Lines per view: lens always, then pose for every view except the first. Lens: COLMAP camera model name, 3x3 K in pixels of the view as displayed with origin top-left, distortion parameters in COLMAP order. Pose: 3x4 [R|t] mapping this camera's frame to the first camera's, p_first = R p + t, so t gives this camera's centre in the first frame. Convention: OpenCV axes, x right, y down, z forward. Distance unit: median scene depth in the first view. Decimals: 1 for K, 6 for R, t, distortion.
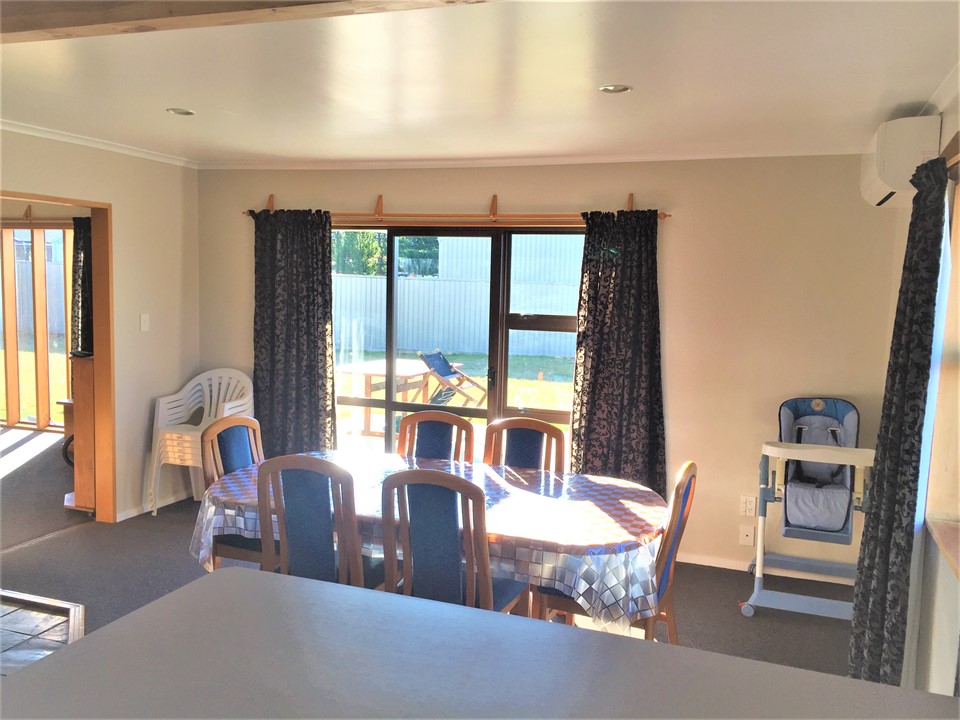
lens RADIAL K [[806.7, 0, 479.9], [0, 806.7, 360.6], [0, 0, 1]] dist [0.009697, 0.007687]
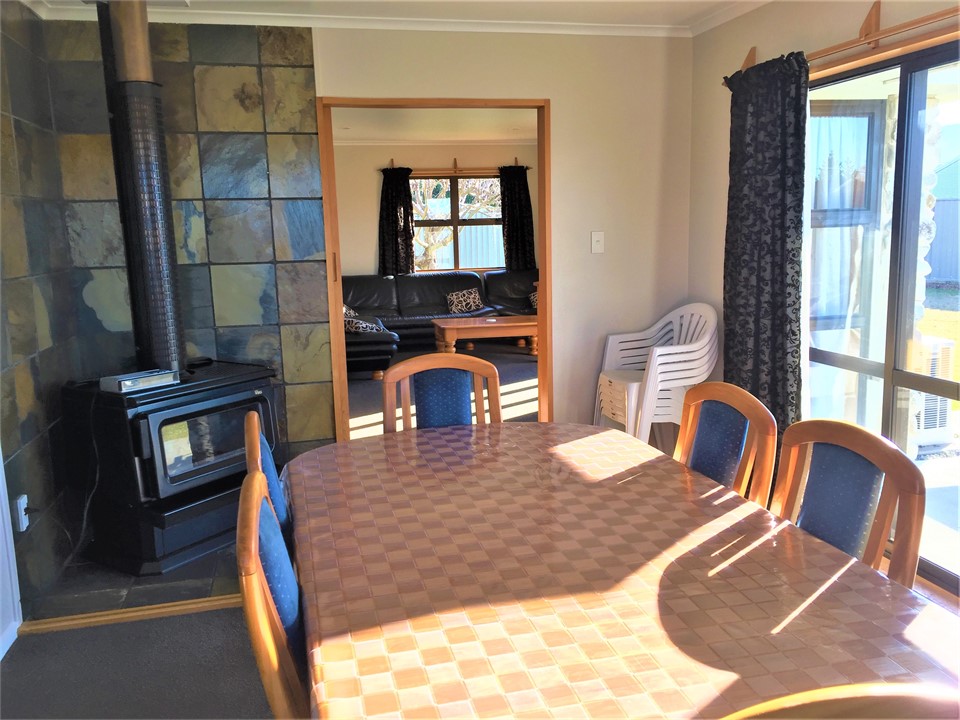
lens RADIAL K [[806.7, 0, 478.7], [0, 806.7, 360.4], [0, 0, 1]] dist [0.009697, 0.007687]
pose [[0.547728, 0.092690, -0.831506, 0.208134], [-0.031244, 0.995417, 0.090381, 0.001720], [0.836073, -0.023524, 0.548114, 0.436204]]
